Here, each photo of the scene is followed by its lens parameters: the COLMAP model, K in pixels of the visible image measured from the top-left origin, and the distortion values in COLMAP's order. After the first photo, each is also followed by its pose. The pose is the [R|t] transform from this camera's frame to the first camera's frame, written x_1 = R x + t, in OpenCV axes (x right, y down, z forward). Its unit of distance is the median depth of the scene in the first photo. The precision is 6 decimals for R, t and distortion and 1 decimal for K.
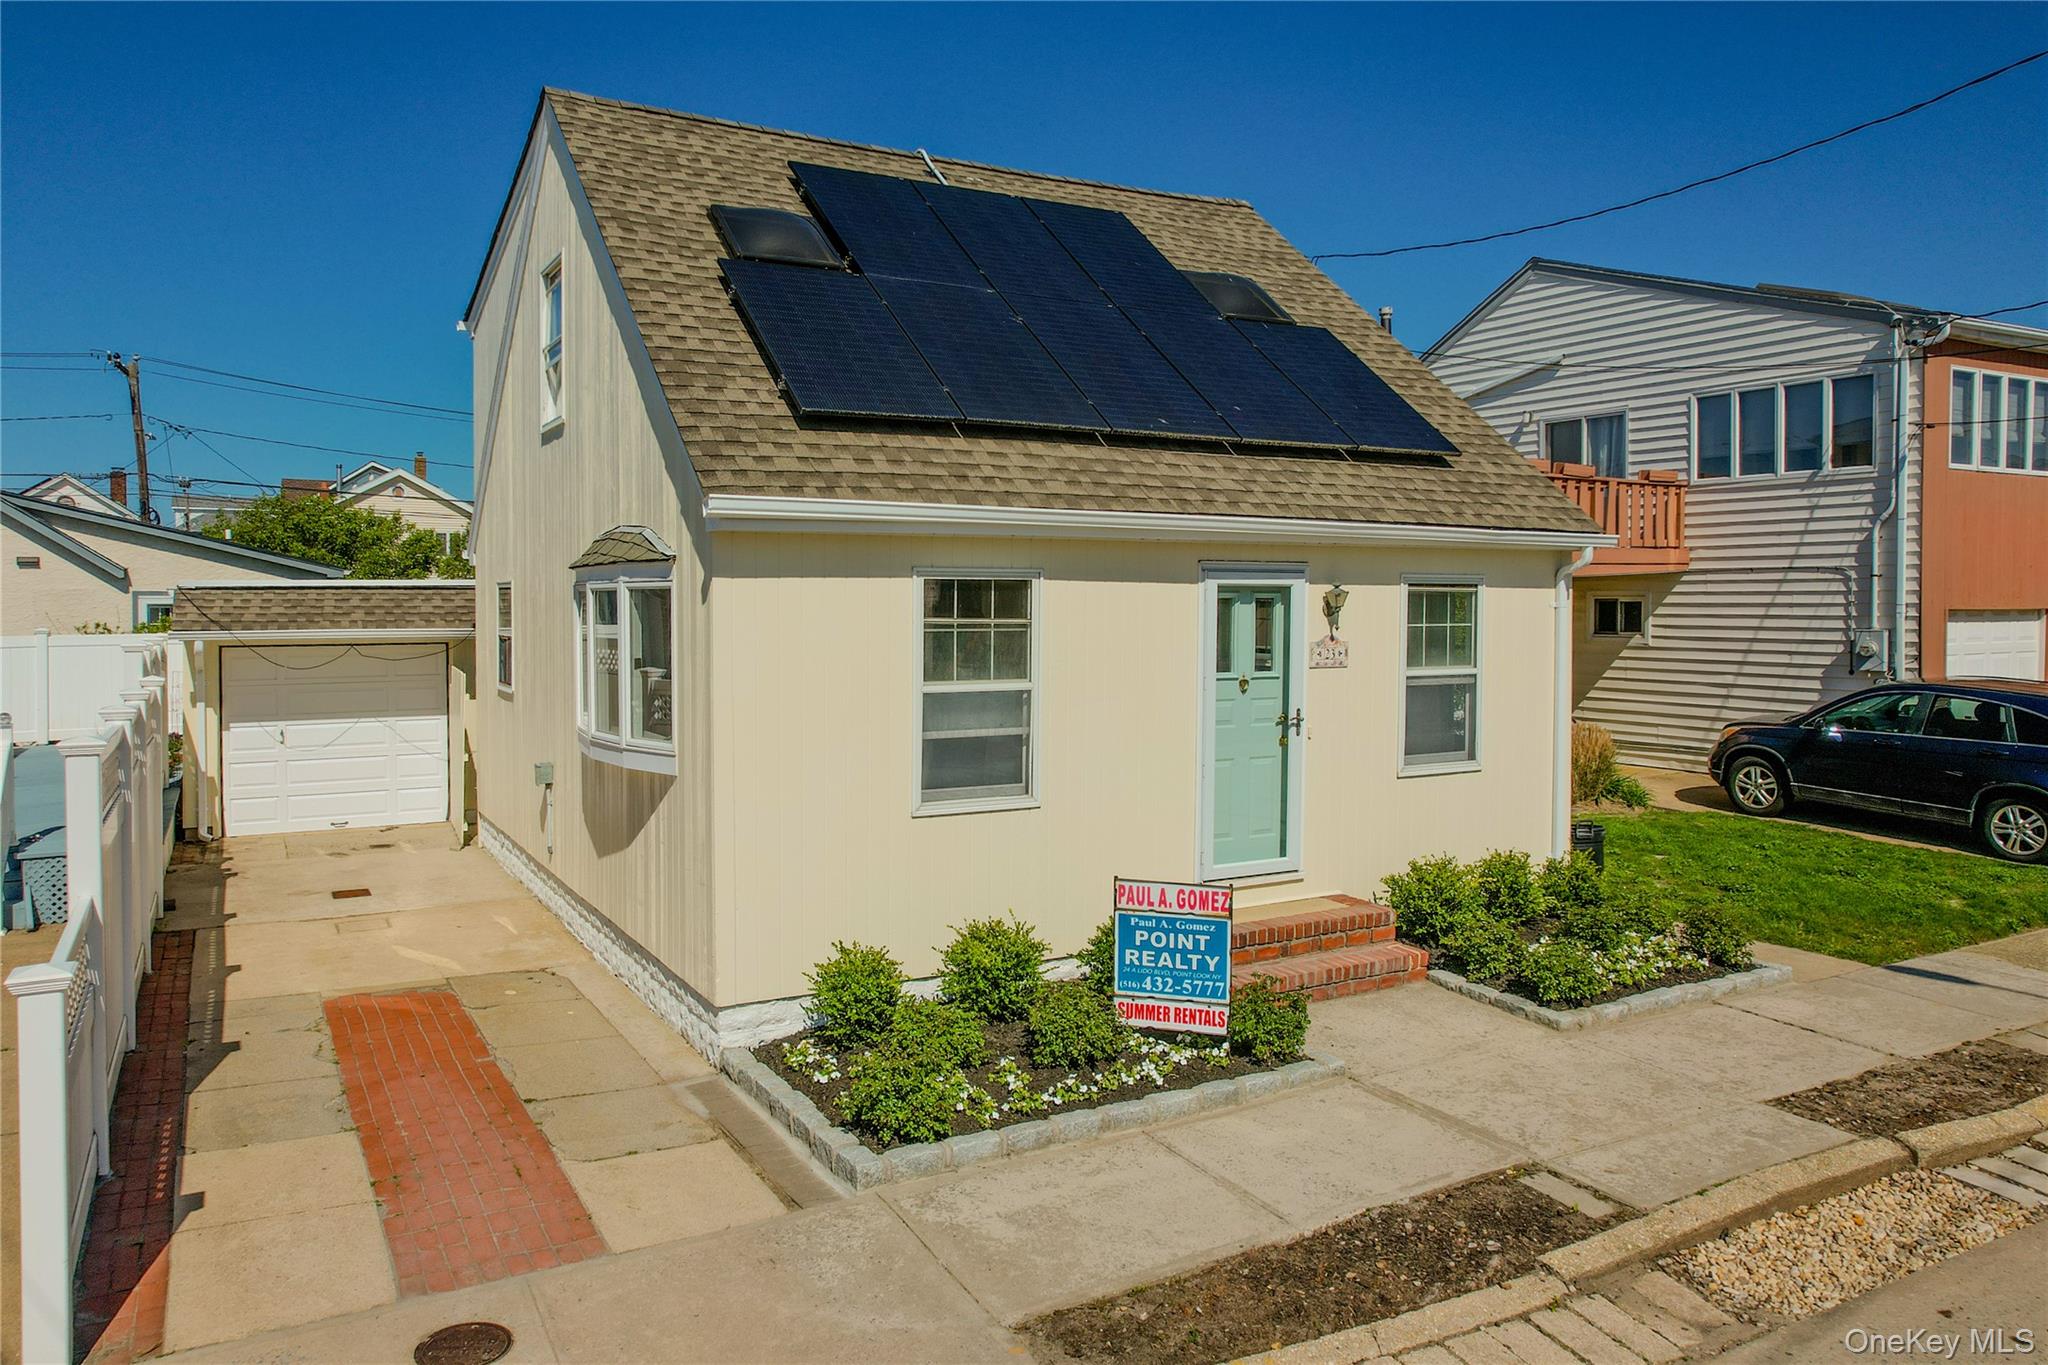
lens RADIAL K [[1471.3, 0, 1122.7], [0, 1471.3, 628.0], [0, 0, 1]] dist [-0.006983, -0.000284]
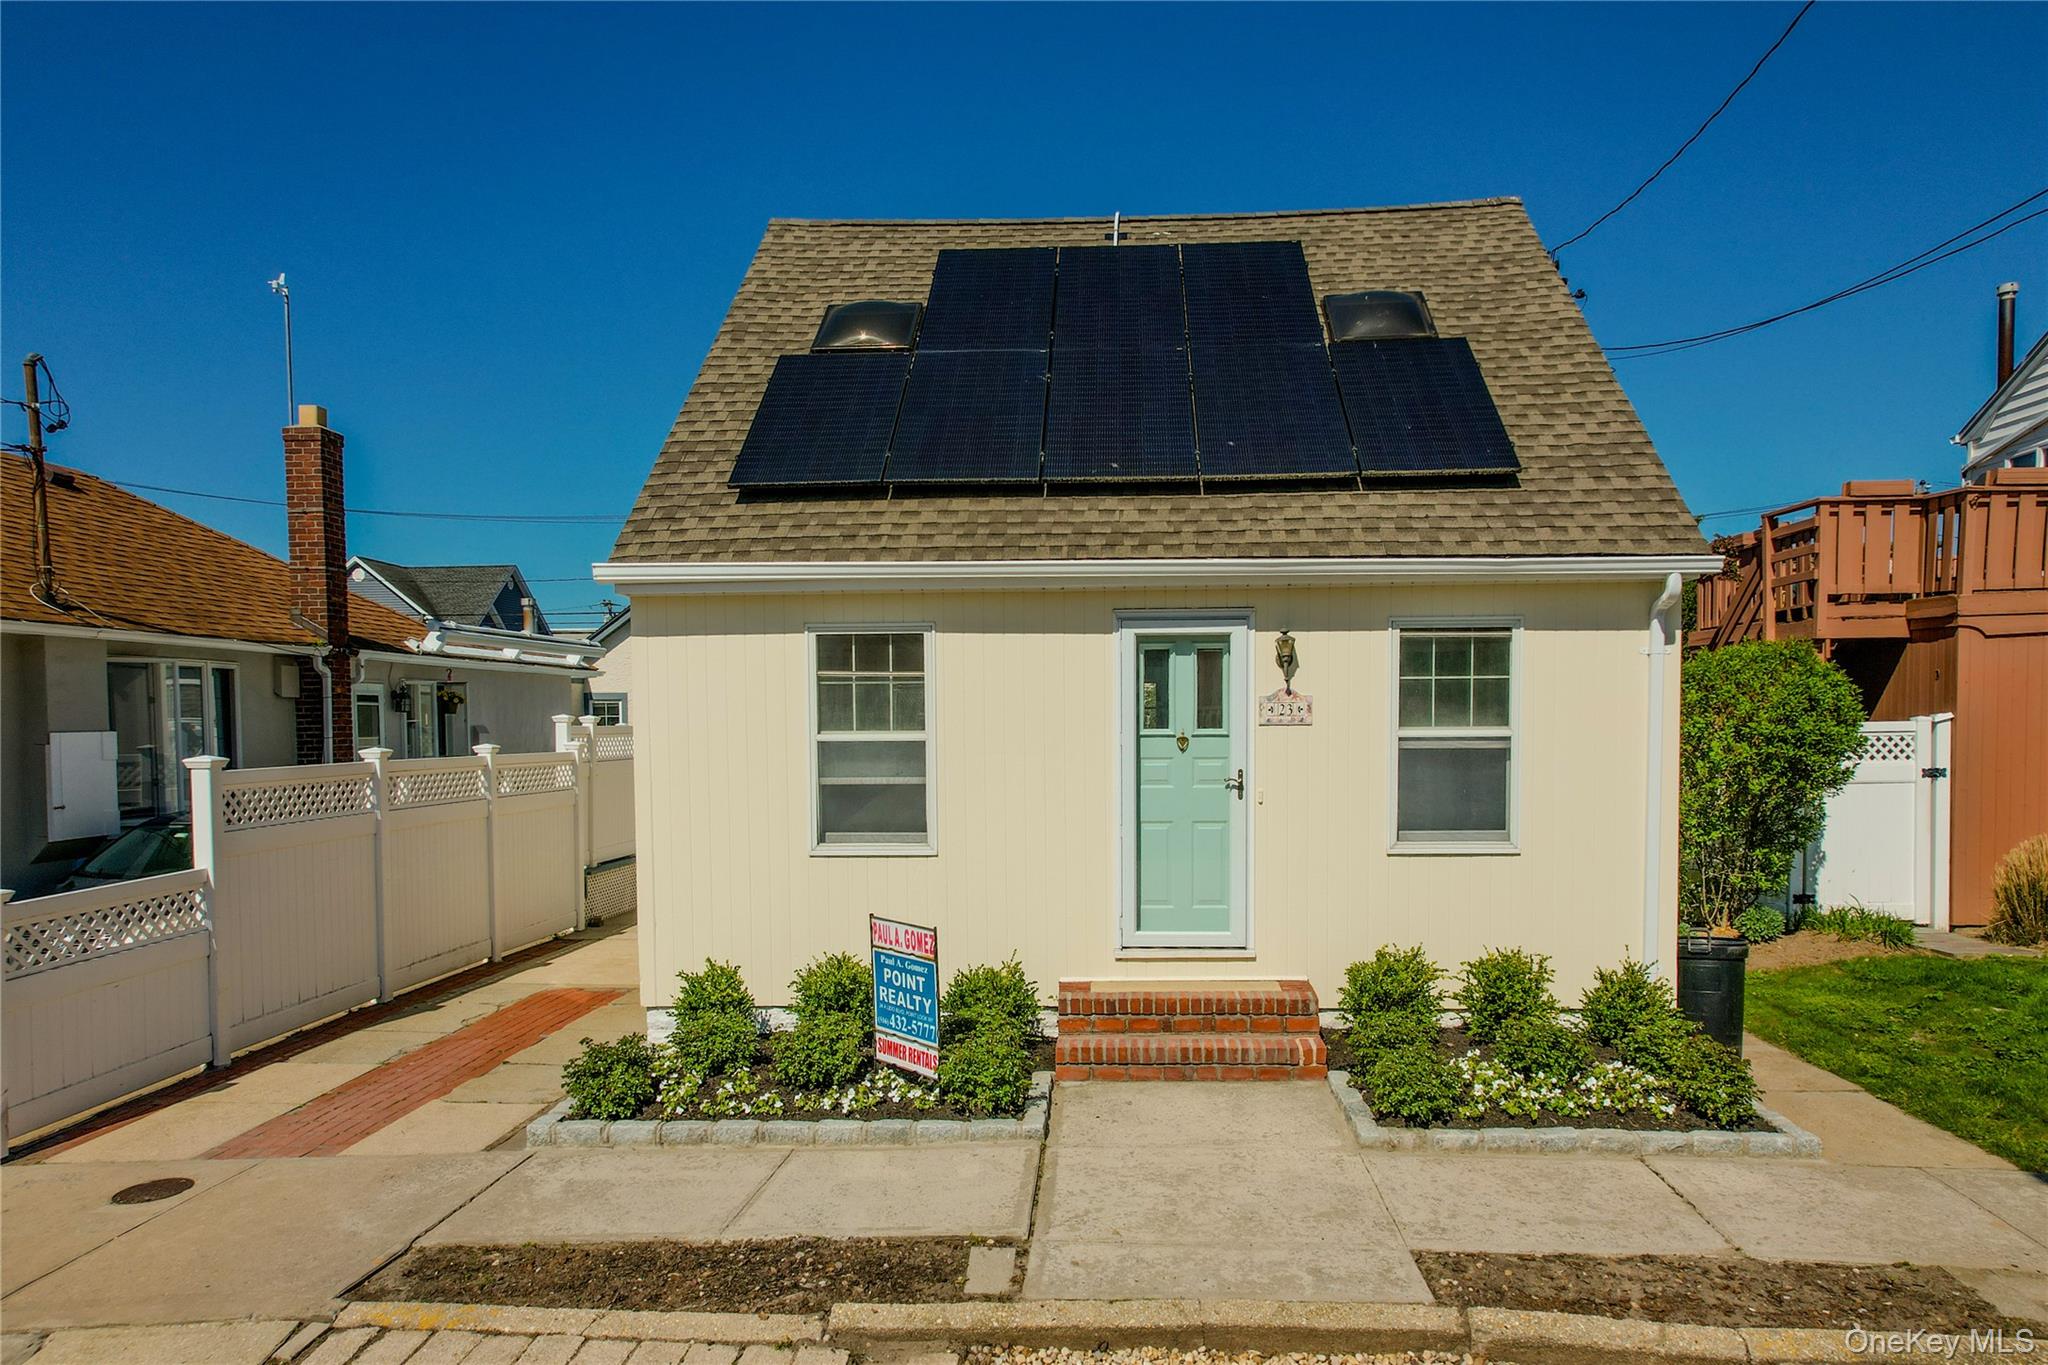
lens RADIAL K [[1485.9, 0, 1021.9], [0, 1485.9, 792.5], [0, 0, 1]] dist [-0.000276, 0.056218]
pose [[0.834176, 0.022313, -0.551047, 0.583239], [-0.004730, 0.999434, 0.033309, 0.044612], [0.551478, -0.025179, 0.833809, 0.178730]]
